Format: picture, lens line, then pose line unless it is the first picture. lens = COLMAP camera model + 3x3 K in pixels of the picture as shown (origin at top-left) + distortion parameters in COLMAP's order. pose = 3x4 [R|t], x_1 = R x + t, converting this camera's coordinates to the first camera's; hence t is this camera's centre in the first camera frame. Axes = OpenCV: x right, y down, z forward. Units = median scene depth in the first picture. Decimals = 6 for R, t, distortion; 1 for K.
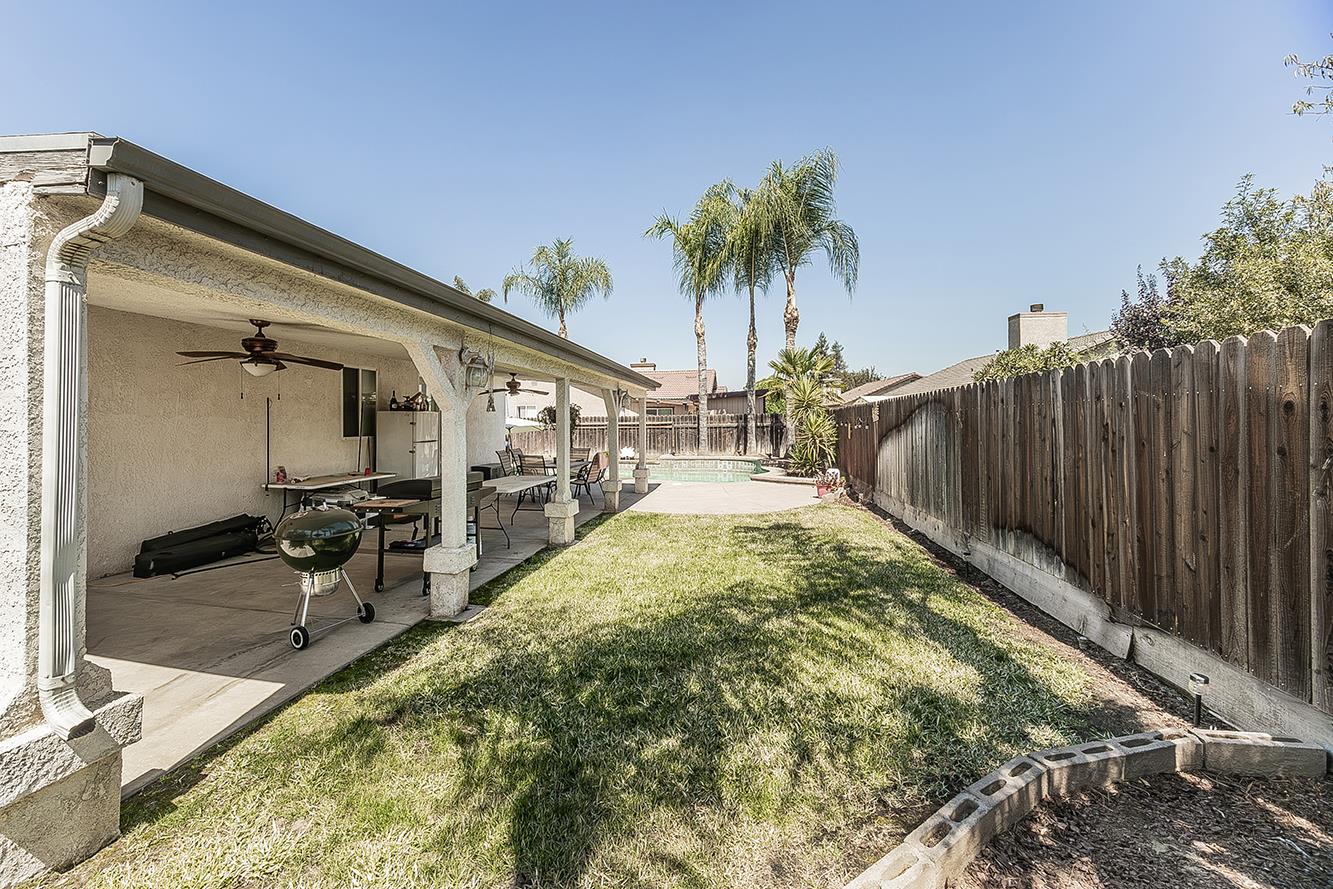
lens RADIAL K [[571.6, 0, 651.6], [0, 571.6, 440.6], [0, 0, 1]] dist [-0.000276, 0.000165]
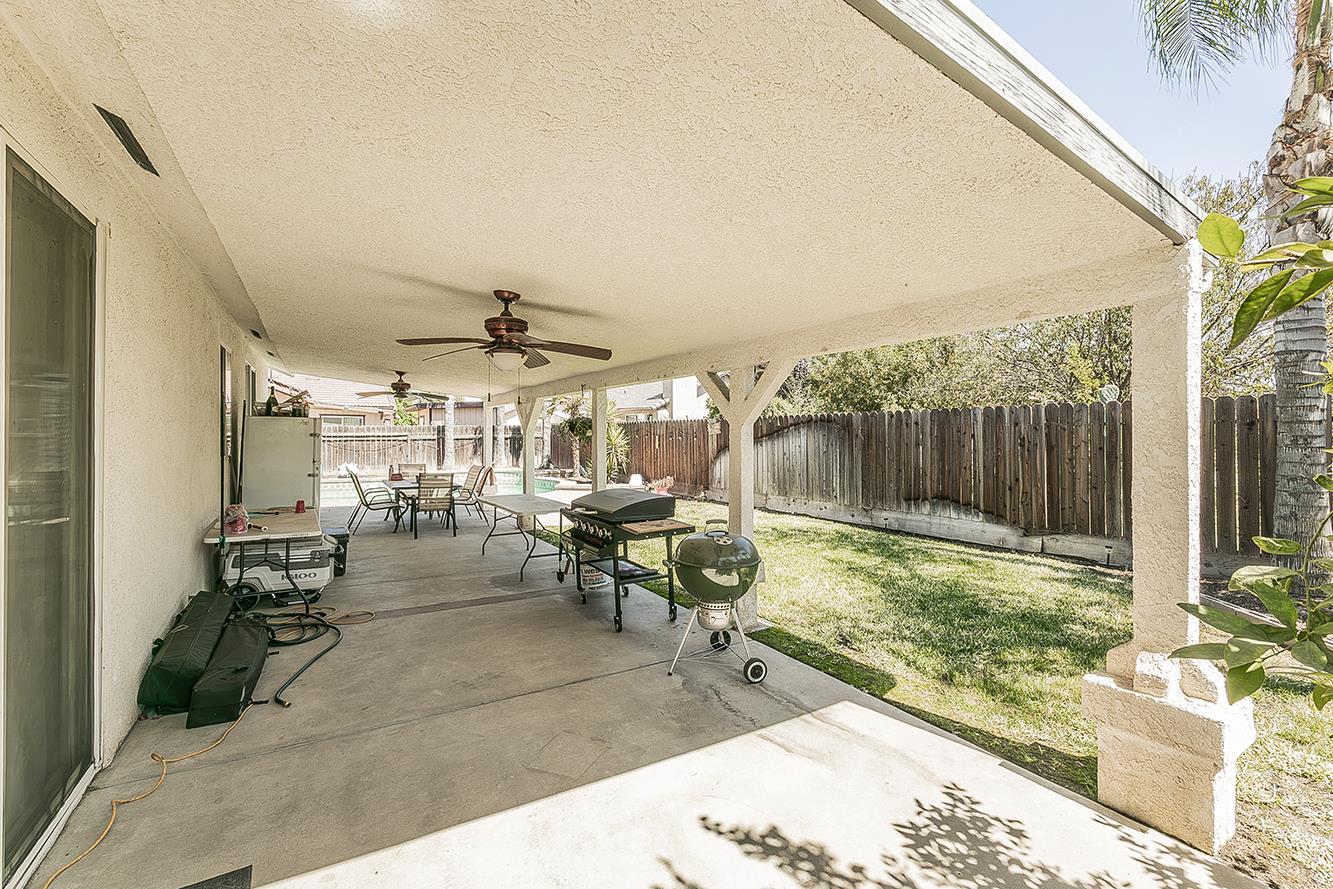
lens RADIAL K [[571.6, 0, 651.6], [0, 571.6, 440.6], [0, 0, 1]] dist [-0.000276, 0.000165]
pose [[0.704597, -0.004083, 0.709596, -1.159044], [0.017947, 0.999766, -0.012068, -0.012615], [-0.709381, 0.021238, 0.704505, 0.390872]]
